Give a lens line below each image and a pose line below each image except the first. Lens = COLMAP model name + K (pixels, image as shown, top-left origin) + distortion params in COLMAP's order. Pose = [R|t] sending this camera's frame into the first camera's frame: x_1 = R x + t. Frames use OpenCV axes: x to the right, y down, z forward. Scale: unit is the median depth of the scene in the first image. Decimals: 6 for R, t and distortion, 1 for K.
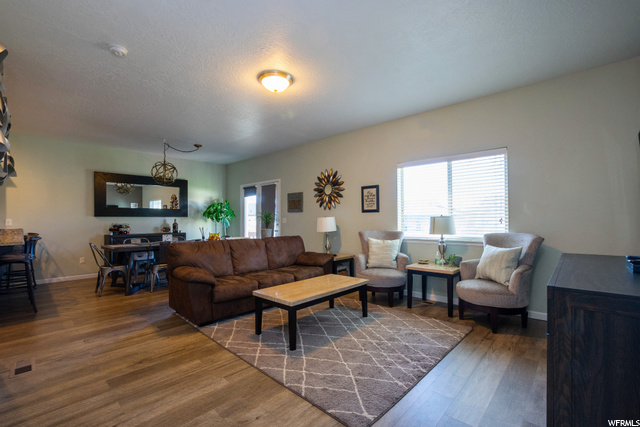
lens RADIAL K [[285.1, 0, 319.4], [0, 285.1, 218.8], [0, 0, 1]] dist [-0.014875, 0.002347]
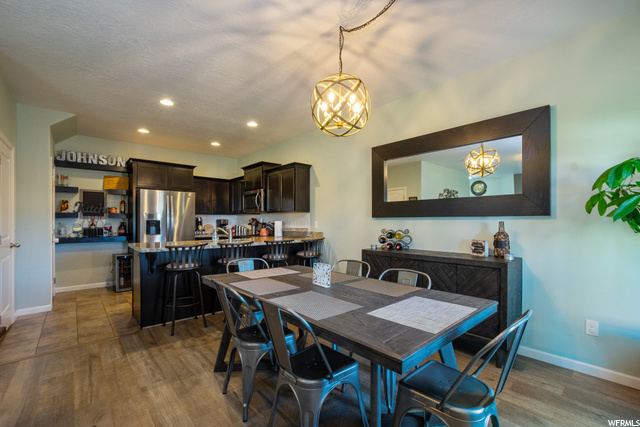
lens RADIAL K [[285.1, 0, 323.4], [0, 285.1, 224.1], [0, 0, 1]] dist [-0.014875, 0.002347]
pose [[-0.086112, 0.013425, -0.996195, -0.157810], [0.006861, 0.999893, 0.012882, -0.003349], [0.996262, -0.005725, -0.086195, 1.124607]]
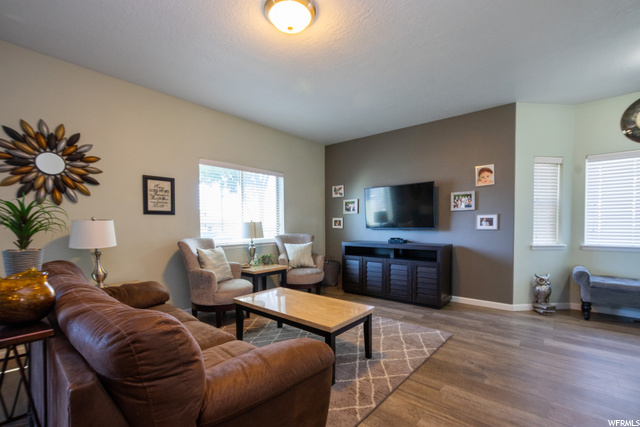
lens RADIAL K [[285.1, 0, 322.5], [0, 285.1, 229.2], [0, 0, 1]] dist [-0.014875, 0.002347]
pose [[-0.055649, -0.012585, 0.998371, -0.542956], [-0.001452, 0.999921, 0.012524, 0.004778], [-0.998449, -0.000753, -0.055663, 0.626095]]
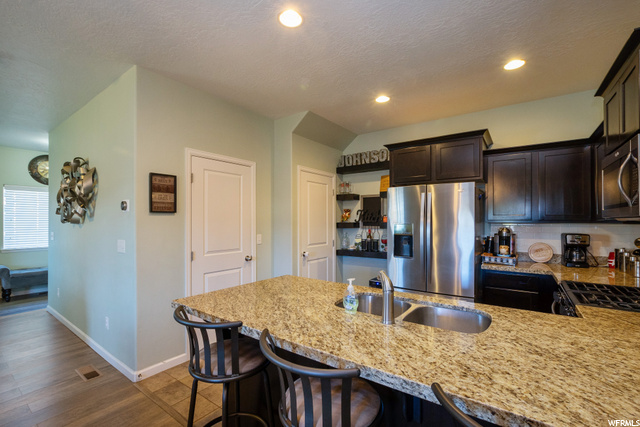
lens RADIAL K [[285.1, 0, 318.9], [0, 285.1, 218.8], [0, 0, 1]] dist [-0.014875, 0.002347]
pose [[-0.993197, 0.003572, -0.116388, -0.861805], [0.005419, 0.999864, -0.015557, -0.034639], [0.116316, -0.016082, -0.993082, 1.048592]]
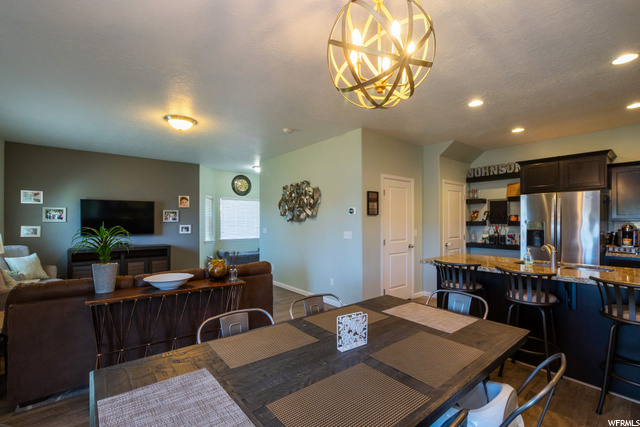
lens RADIAL K [[285.1, 0, 321.4], [0, 285.1, 220.7], [0, 0, 1]] dist [-0.014875, 0.002347]
pose [[-0.989943, 0.006460, 0.141319, -0.602033], [0.004926, 0.999925, -0.011202, -0.028944], [-0.141381, -0.010393, -0.989901, 1.376664]]
